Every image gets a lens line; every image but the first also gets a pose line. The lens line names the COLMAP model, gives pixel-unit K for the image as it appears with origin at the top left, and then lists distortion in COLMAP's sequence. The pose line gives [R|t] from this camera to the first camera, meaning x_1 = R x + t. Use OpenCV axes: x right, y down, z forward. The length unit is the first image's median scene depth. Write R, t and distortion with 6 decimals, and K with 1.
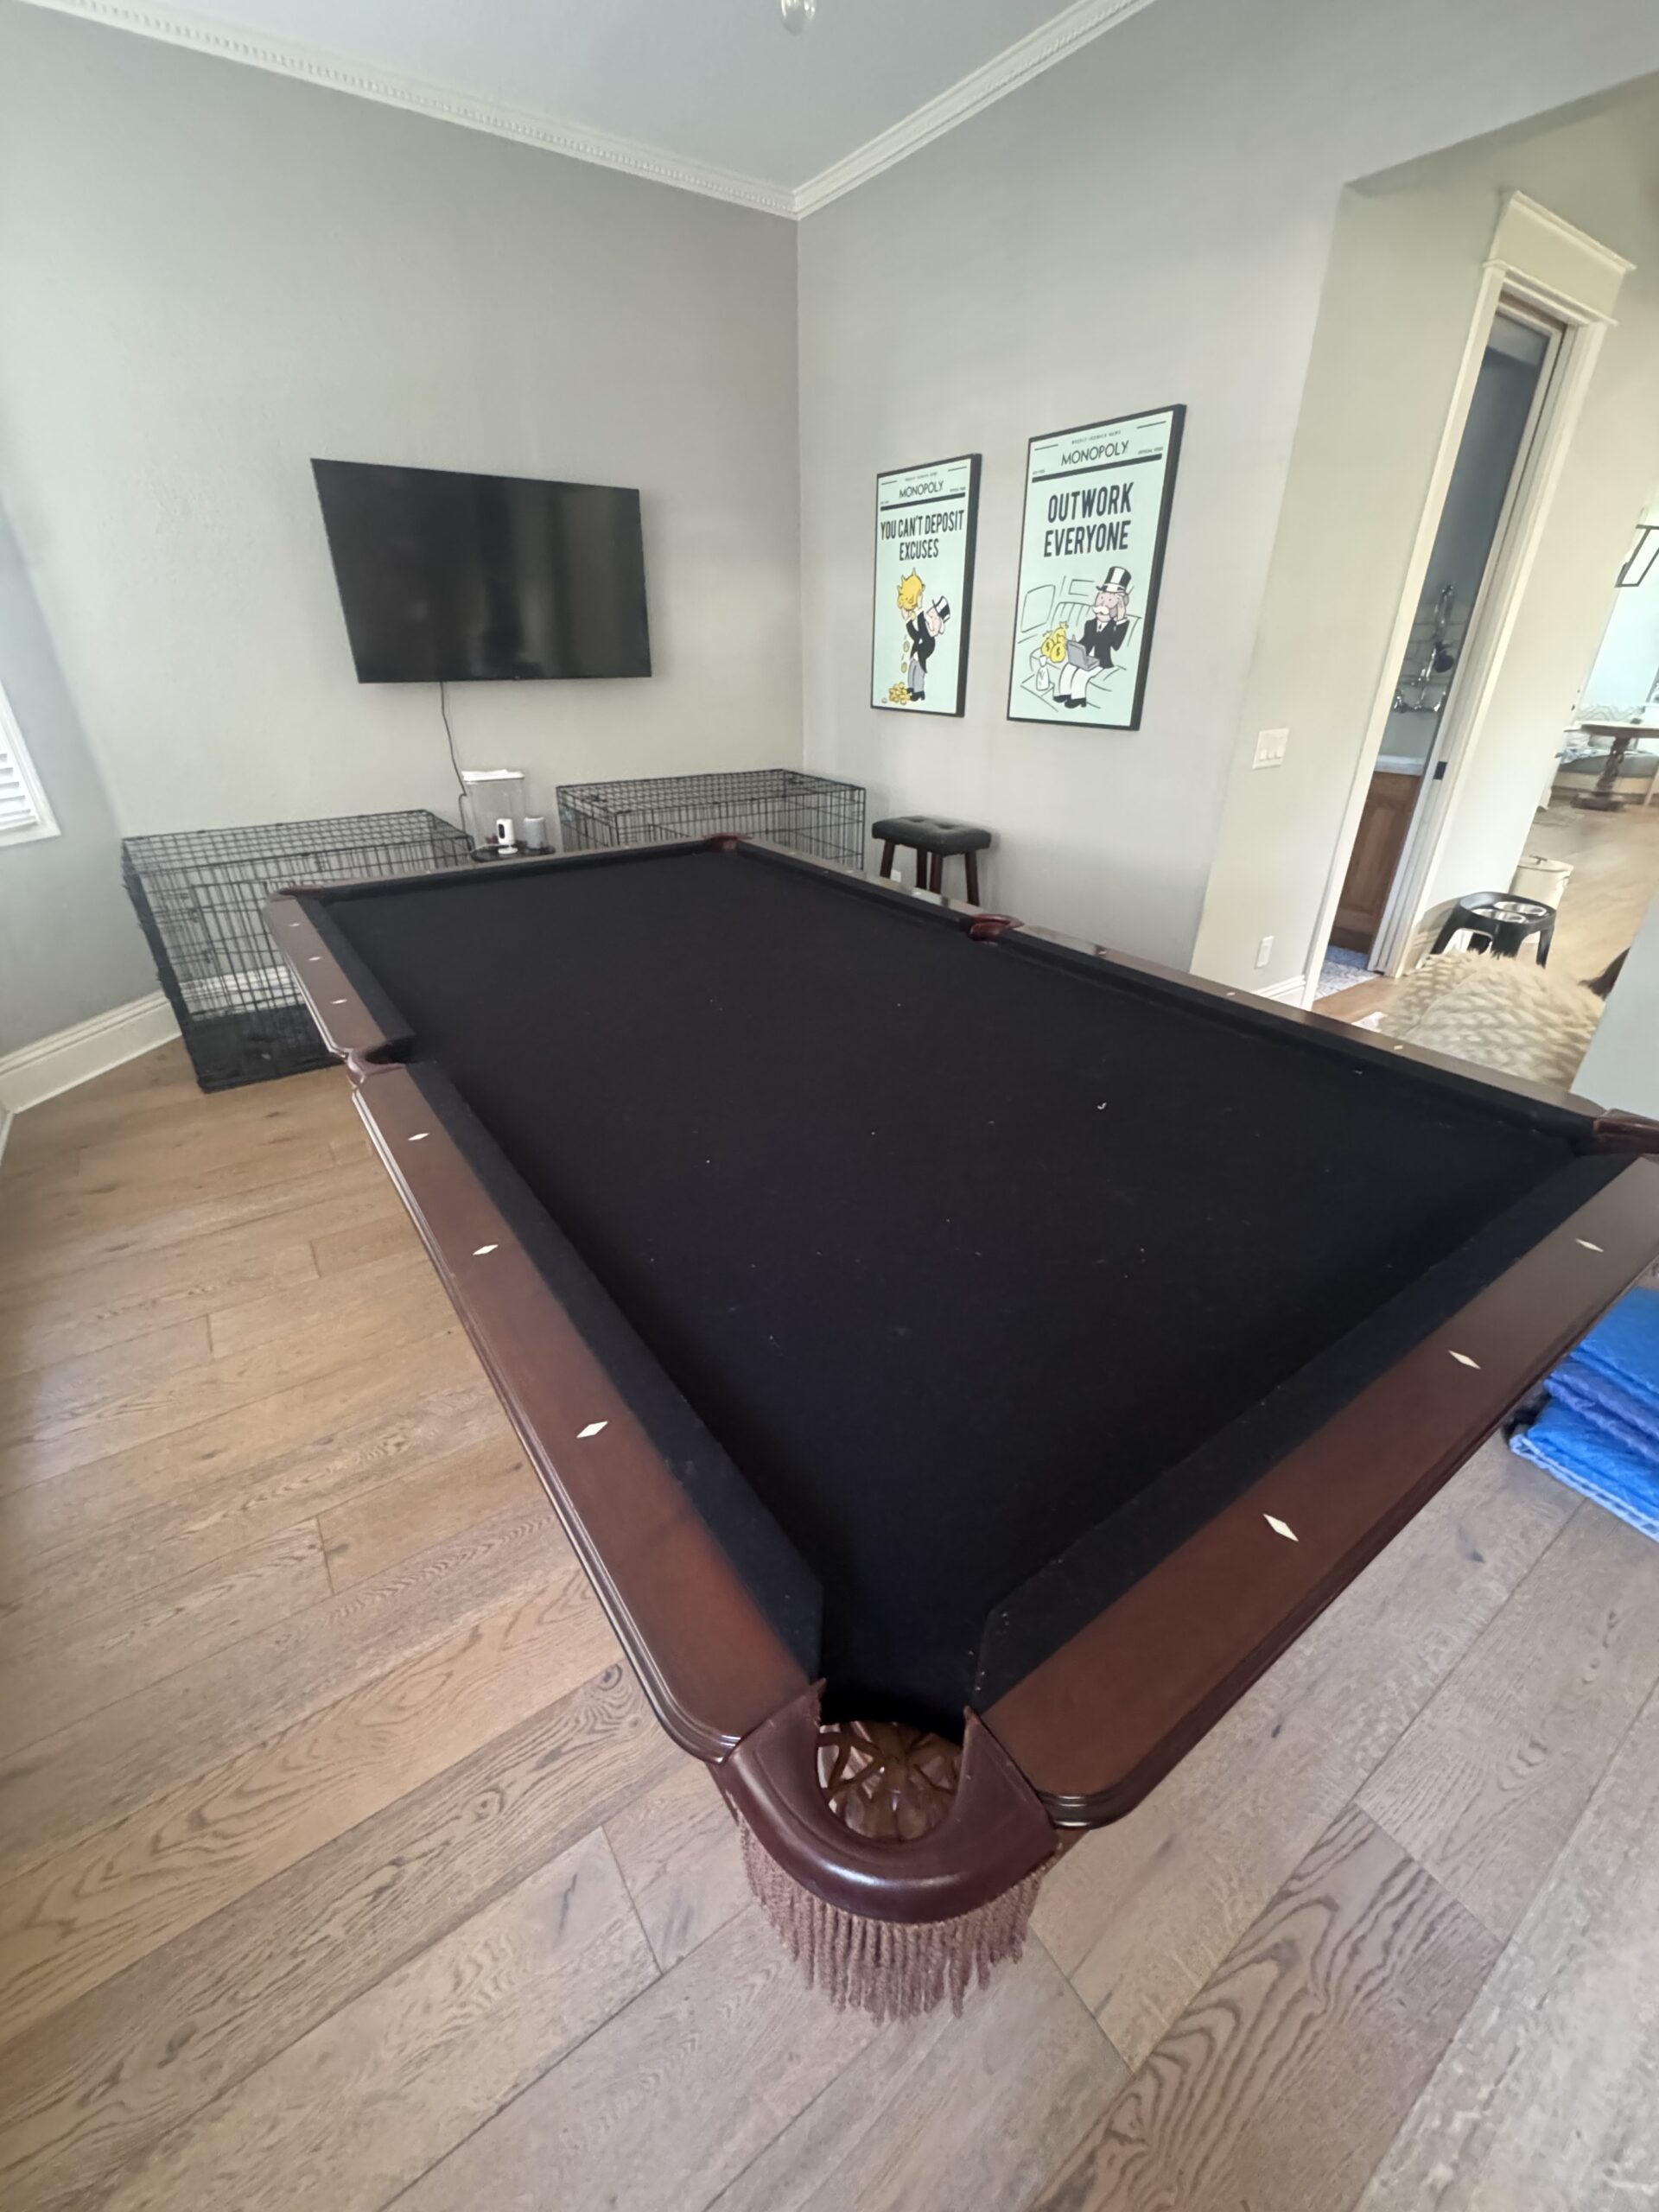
lens RADIAL K [[887.3, 0, 833.9], [0, 887.3, 1104.8], [0, 0, 1]] dist [-0.005462, 0.001091]
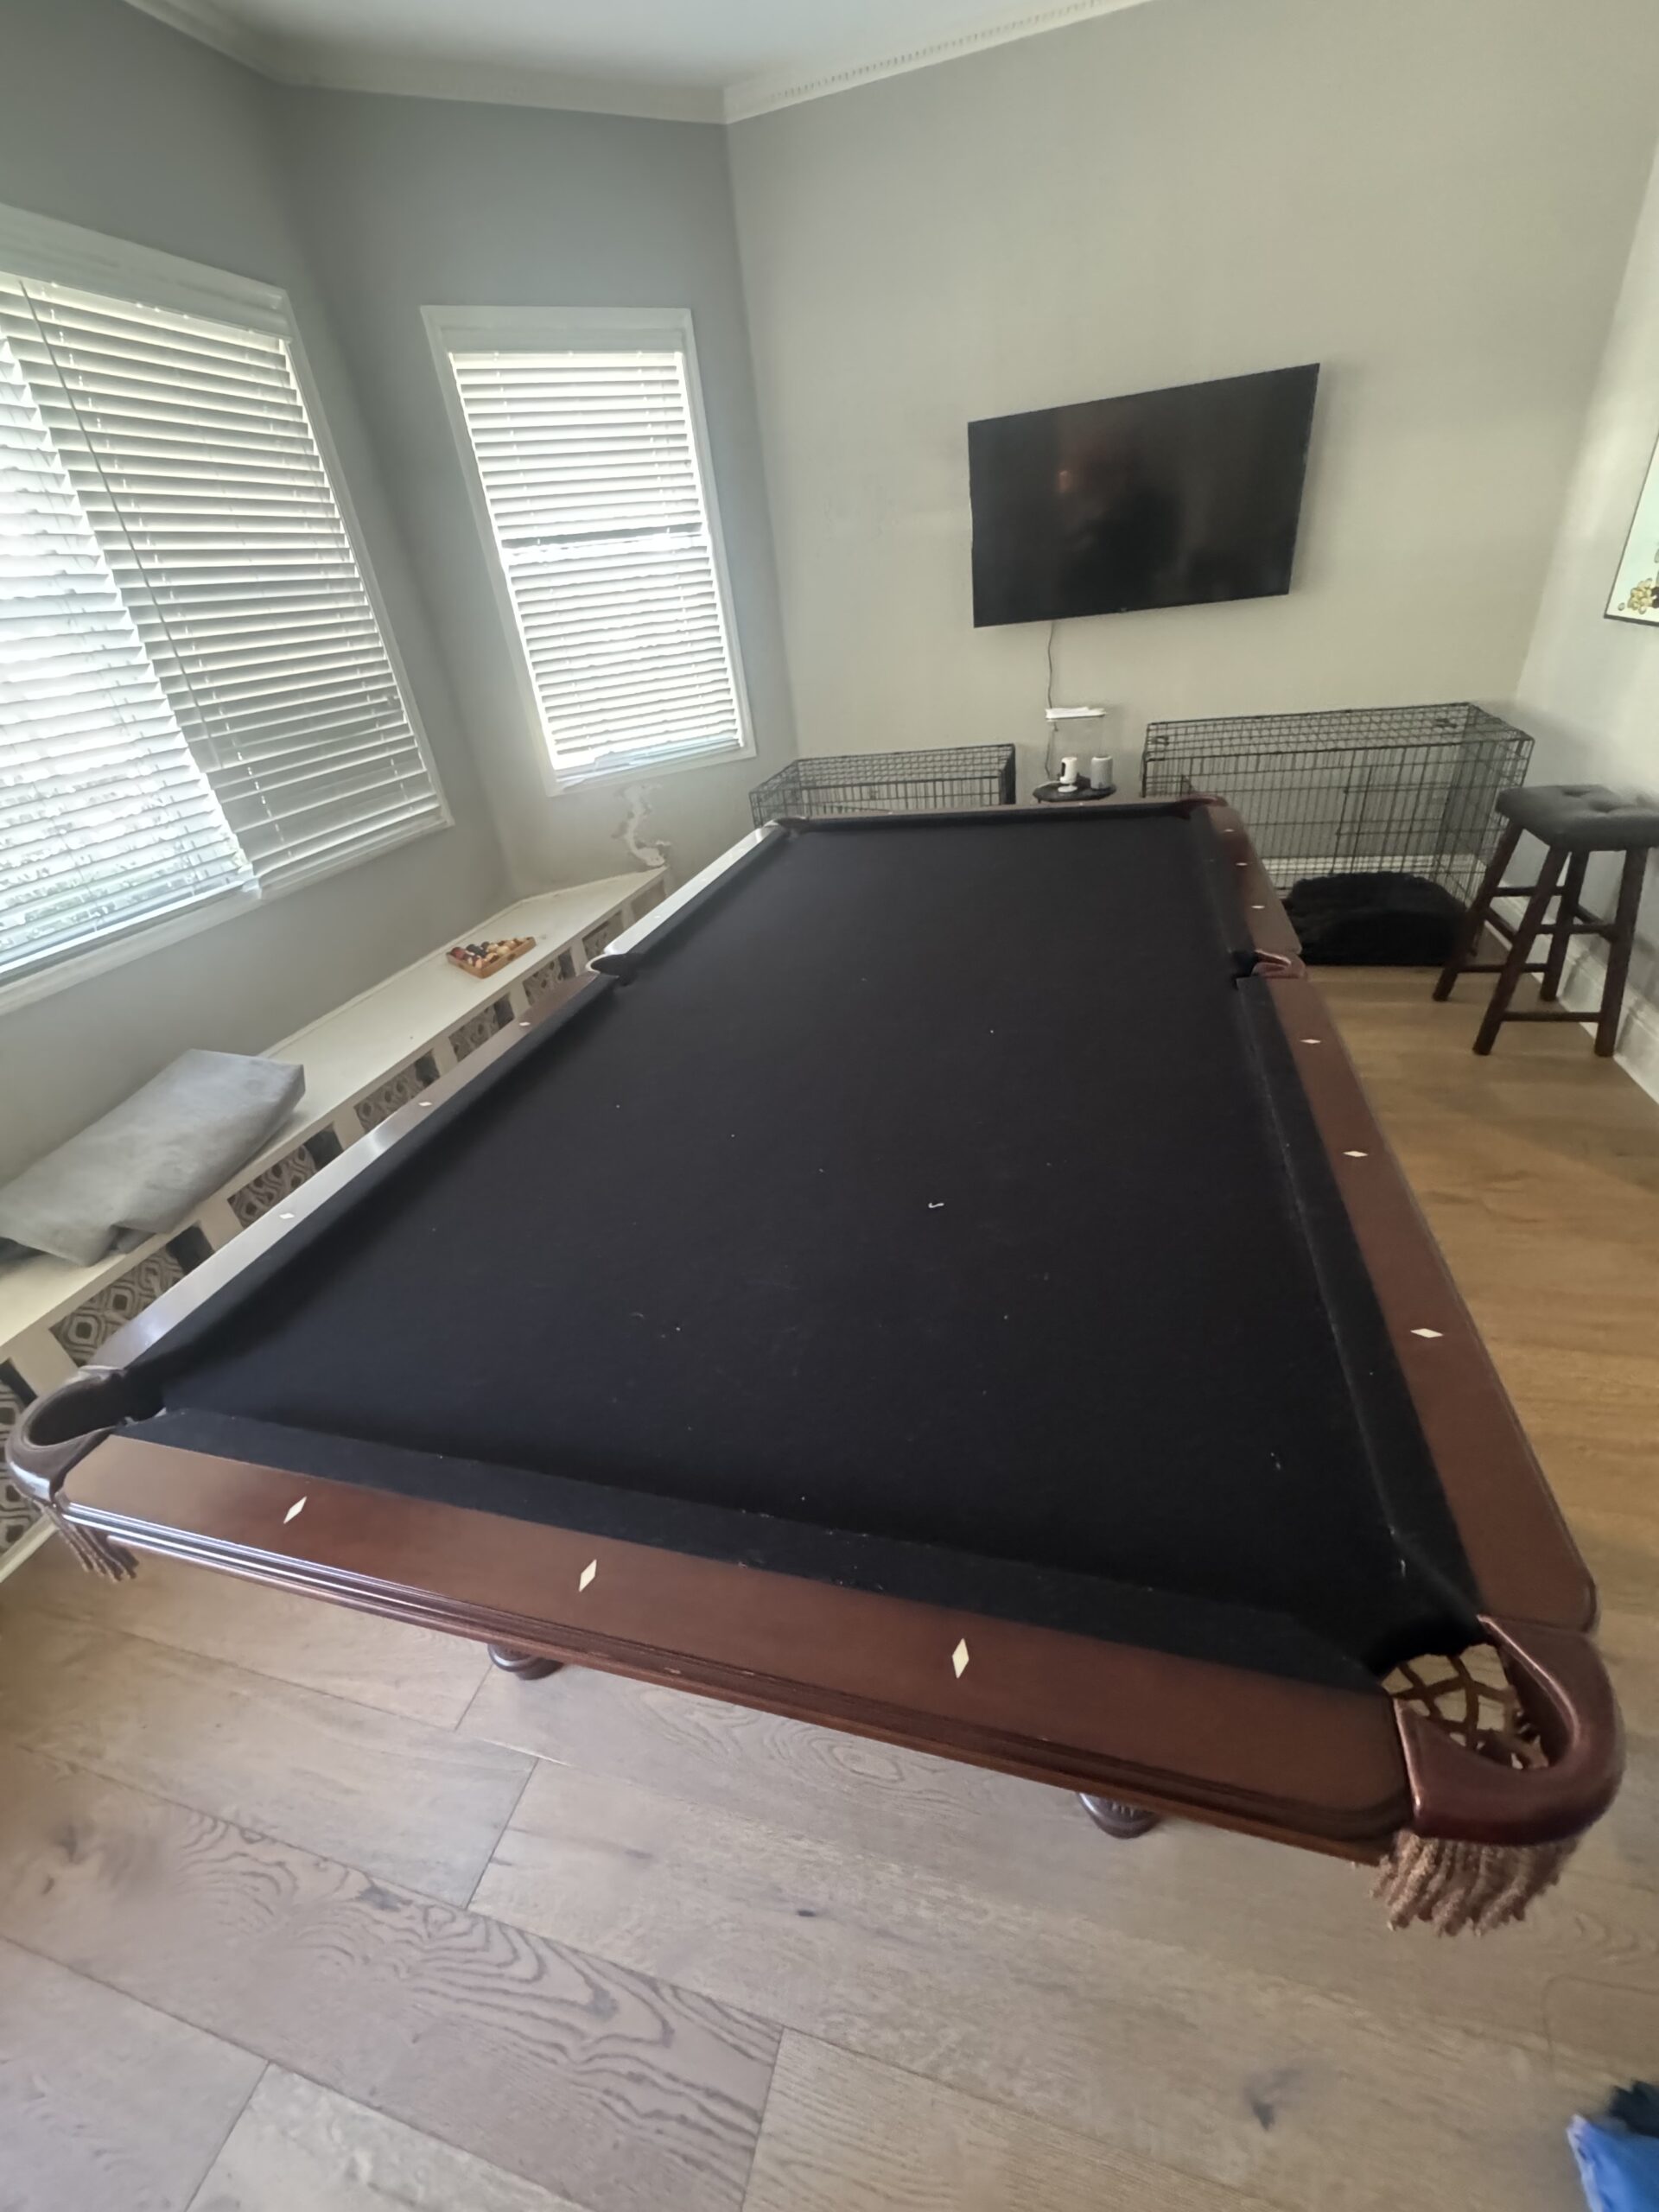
lens RADIAL K [[887.3, 0, 830.2], [0, 887.3, 1106.8], [0, 0, 1]] dist [-0.005462, 0.001091]
pose [[0.629444, 0.332682, -0.702228, 0.763071], [-0.258947, 0.941864, 0.214101, -0.231204], [0.732630, 0.047075, 0.678997, 0.320120]]
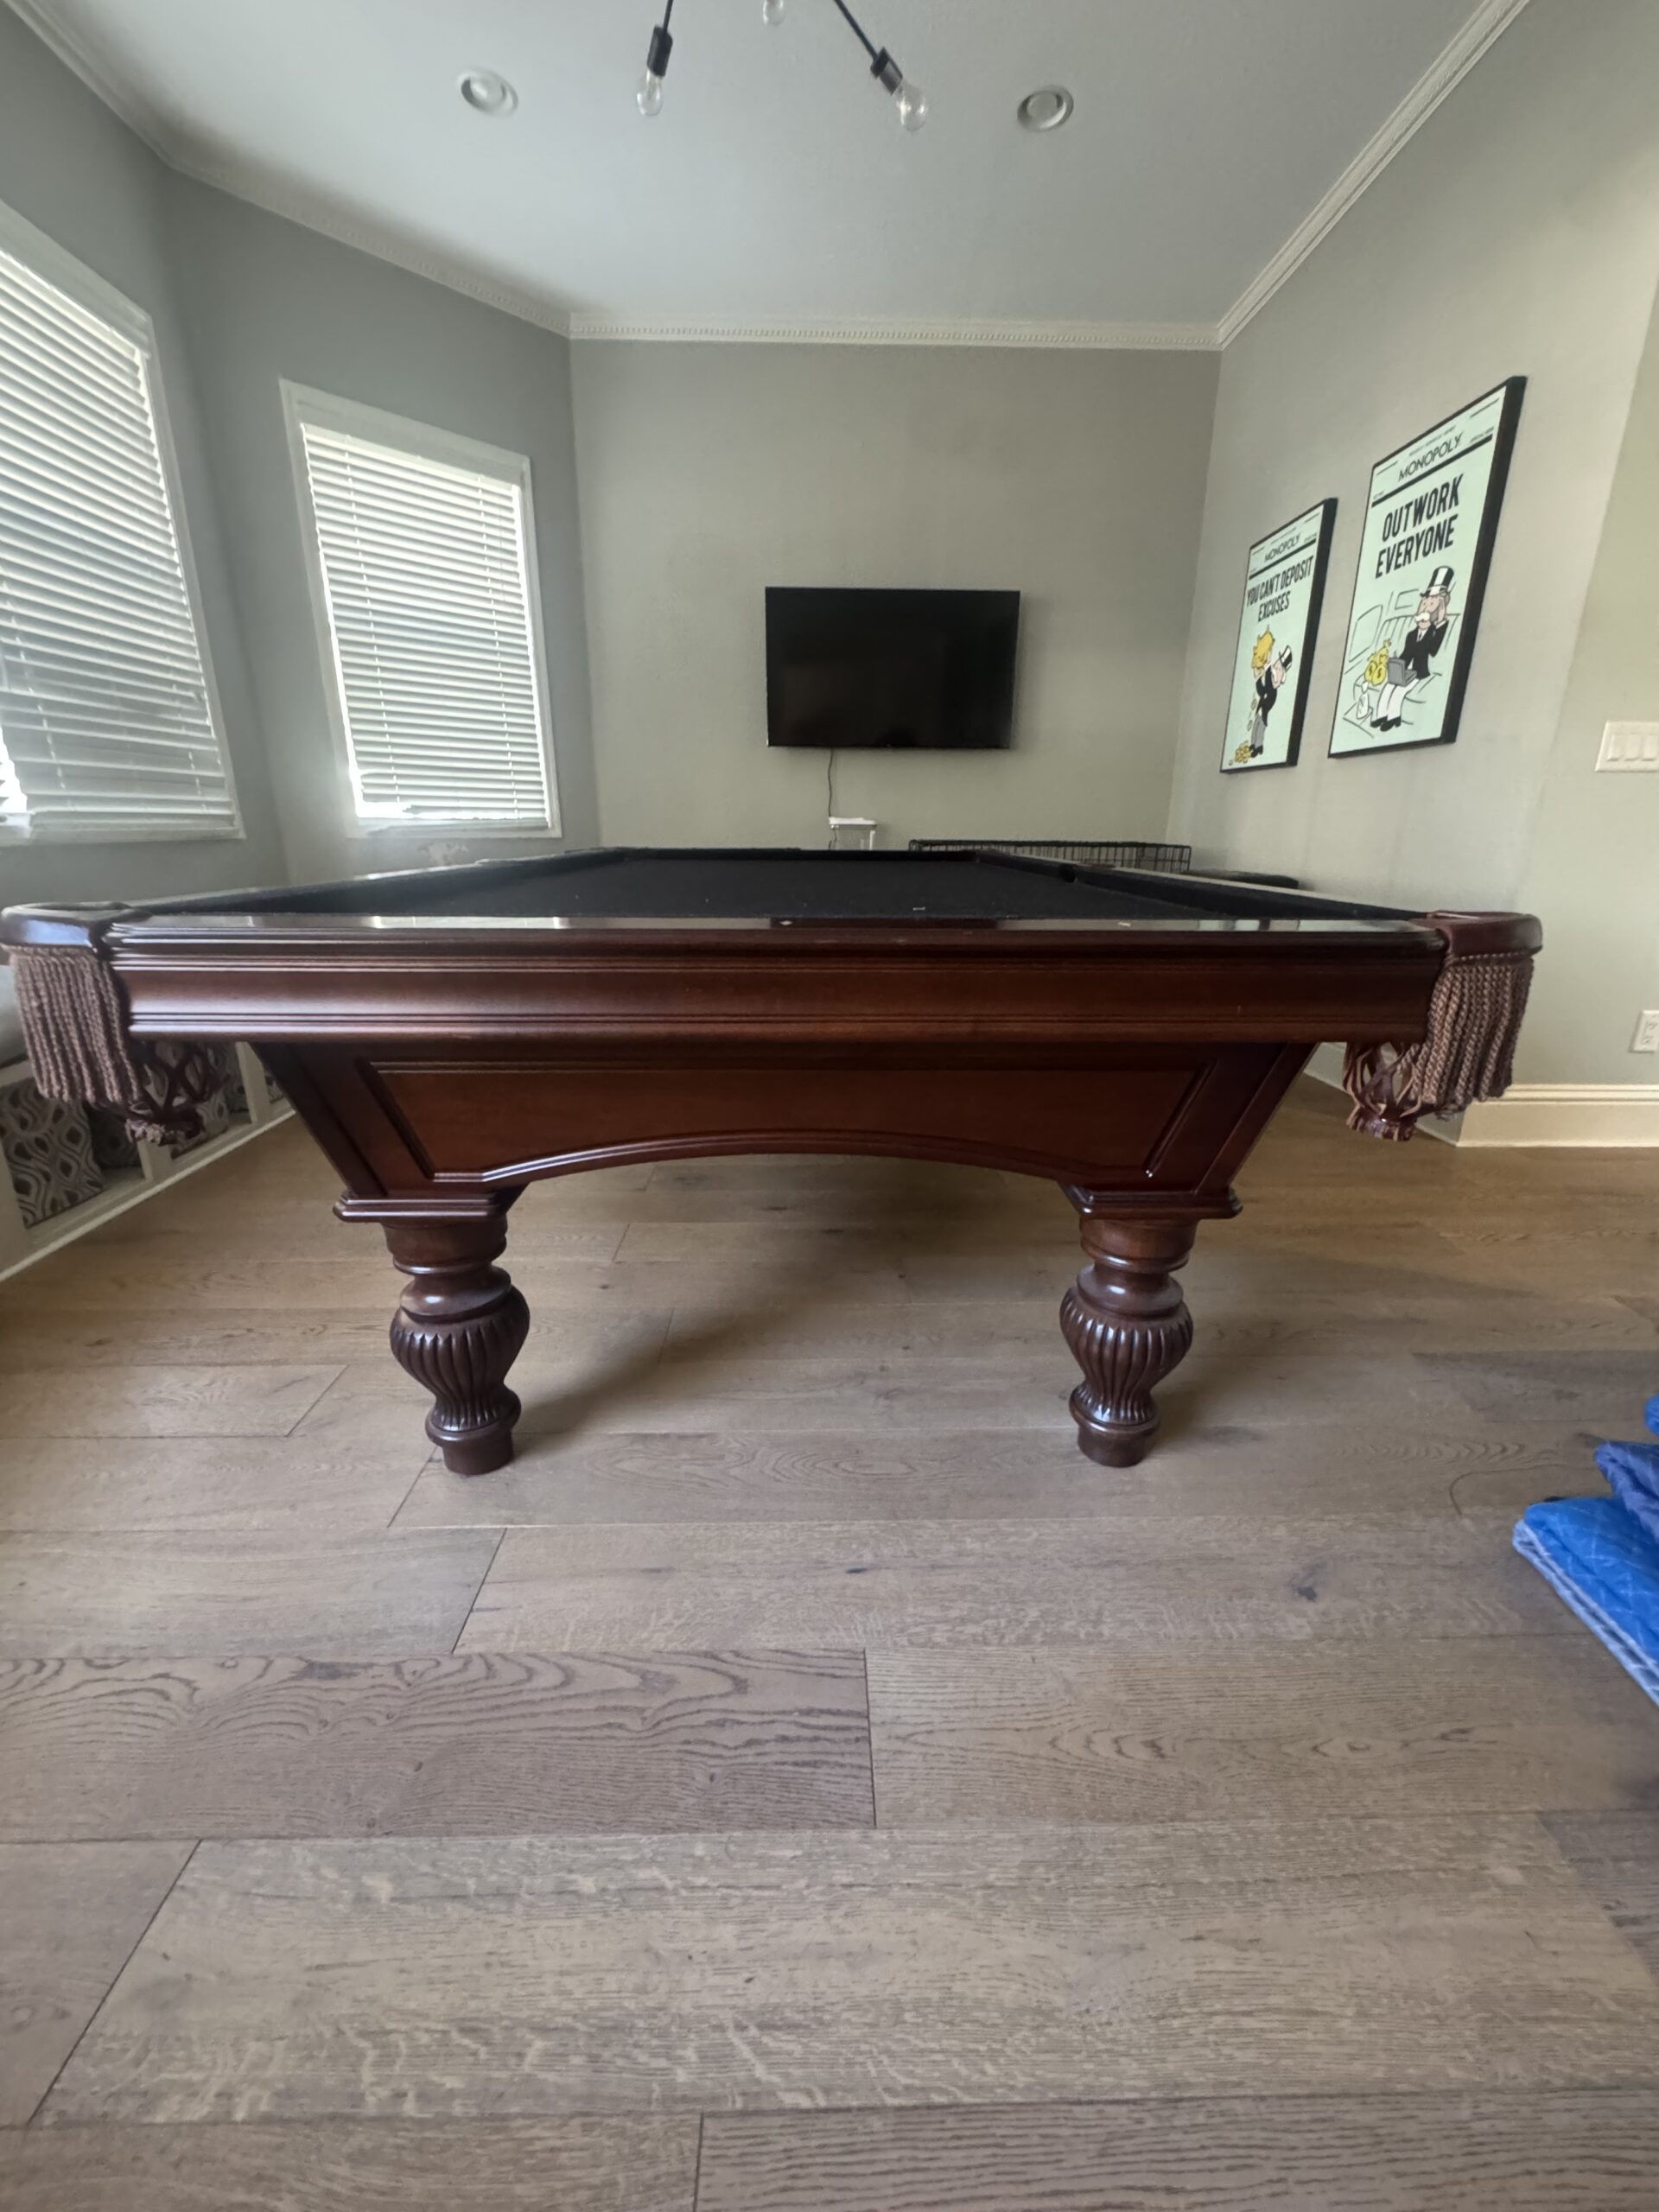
lens RADIAL K [[887.3, 0, 832.3], [0, 887.3, 1105.5], [0, 0, 1]] dist [-0.005462, 0.001091]
pose [[0.831184, 0.170652, -0.529160, 0.746053], [-0.262462, 0.959446, -0.102848, 0.325058], [0.490149, 0.224370, 0.842266, 0.147986]]
